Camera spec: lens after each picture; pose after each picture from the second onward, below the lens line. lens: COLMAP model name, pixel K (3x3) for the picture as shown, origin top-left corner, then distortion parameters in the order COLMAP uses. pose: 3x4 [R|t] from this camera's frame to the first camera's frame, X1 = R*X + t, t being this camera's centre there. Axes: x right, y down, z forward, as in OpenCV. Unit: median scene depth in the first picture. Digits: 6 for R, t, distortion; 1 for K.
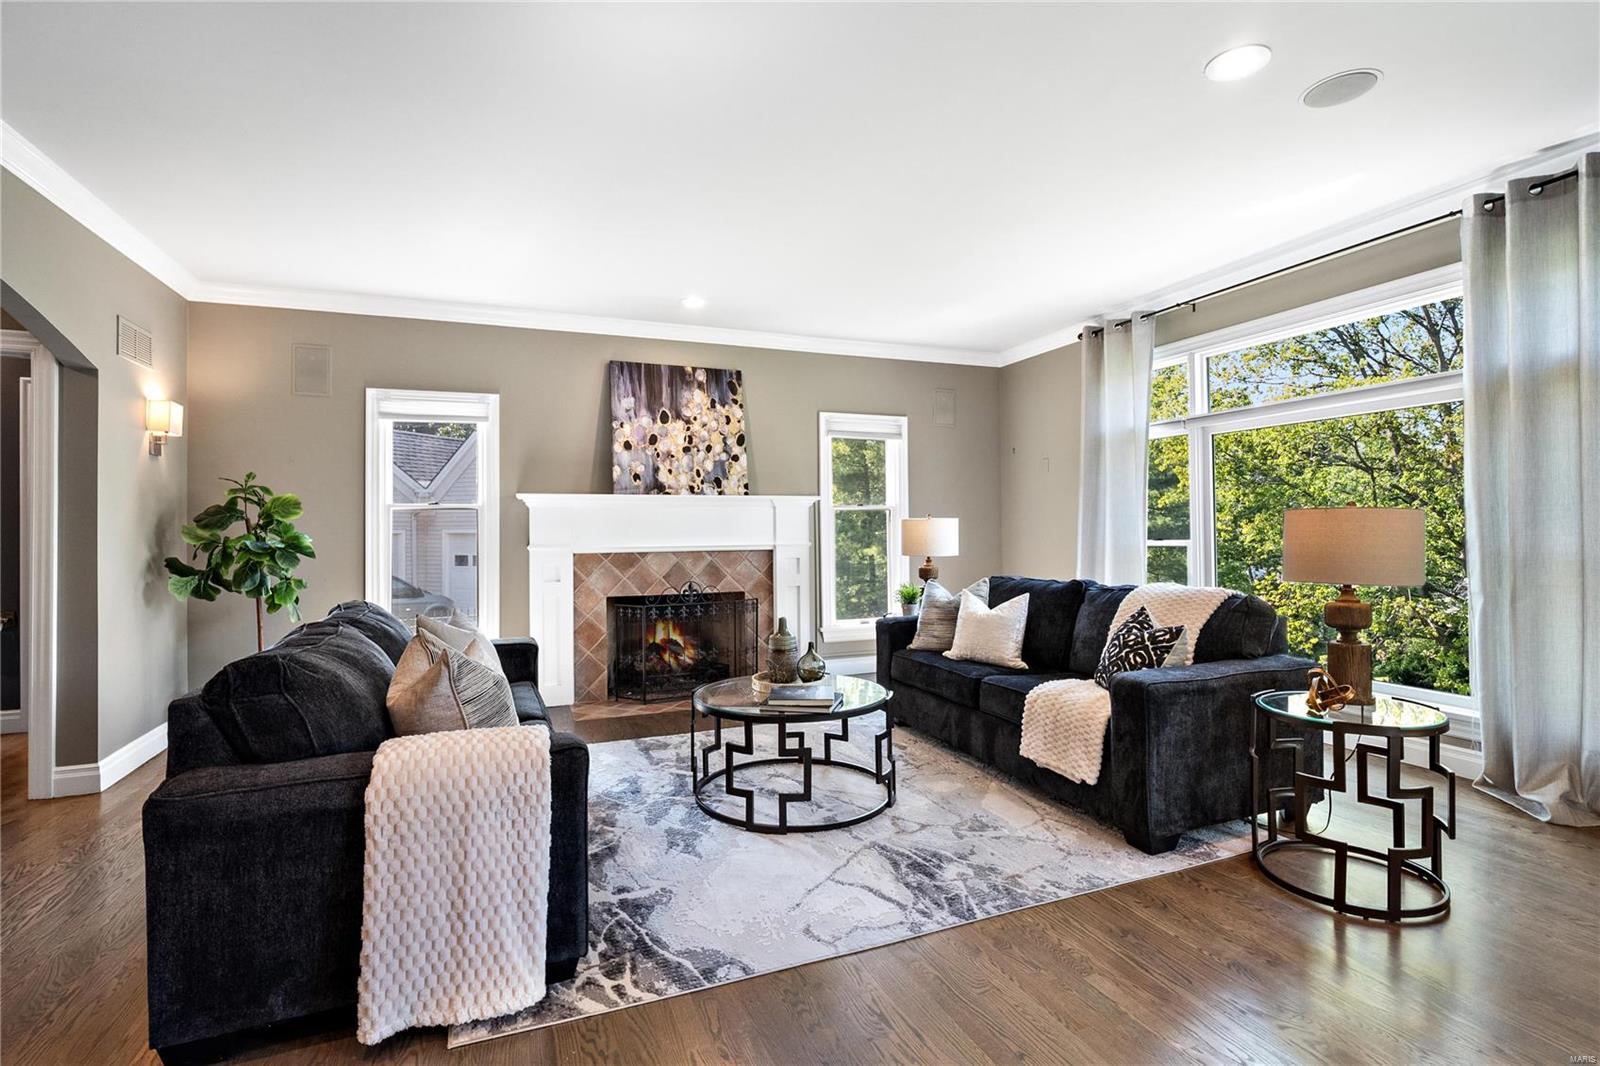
lens RADIAL K [[750.1, 0, 800.3], [0, 750.1, 529.4], [0, 0, 1]] dist [-0.010971, -0.001096]
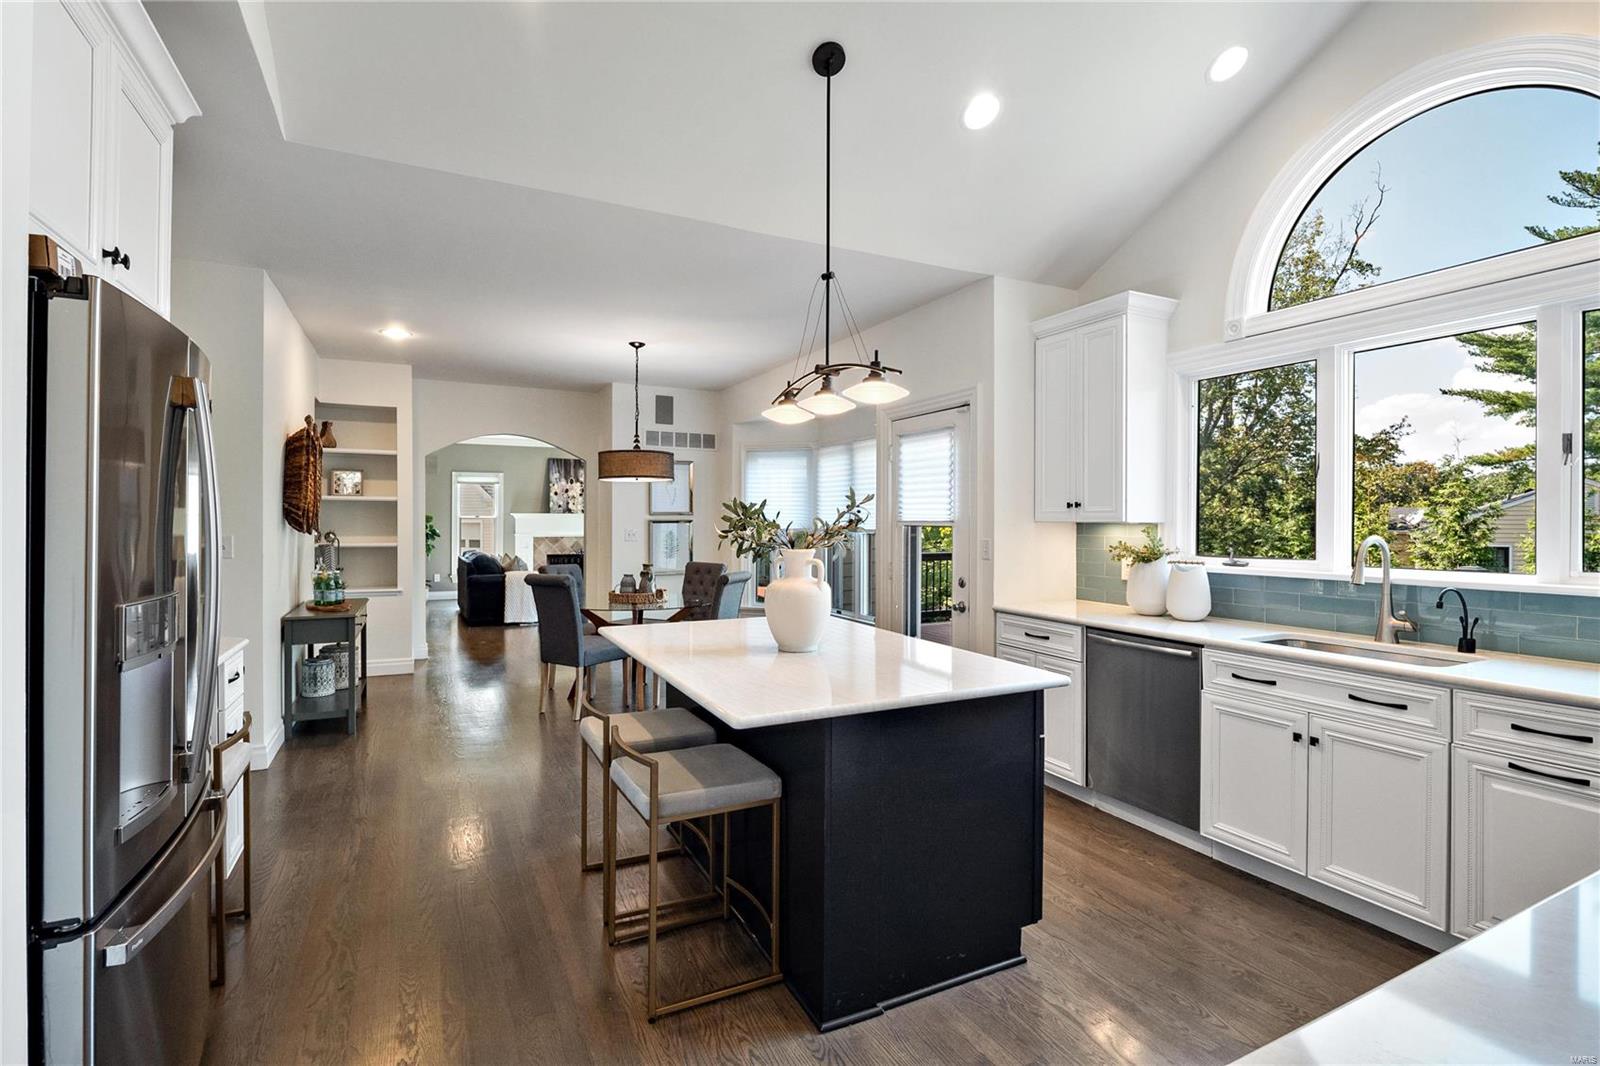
lens RADIAL K [[750.1, 0, 799.8], [0, 750.1, 525.1], [0, 0, 1]] dist [-0.010971, -0.001096]
pose [[0.996199, 0.010650, 0.086452, 0.360969], [-0.010959, 0.999935, 0.003101, -0.024455], [-0.086414, -0.004036, 0.996251, -1.542877]]
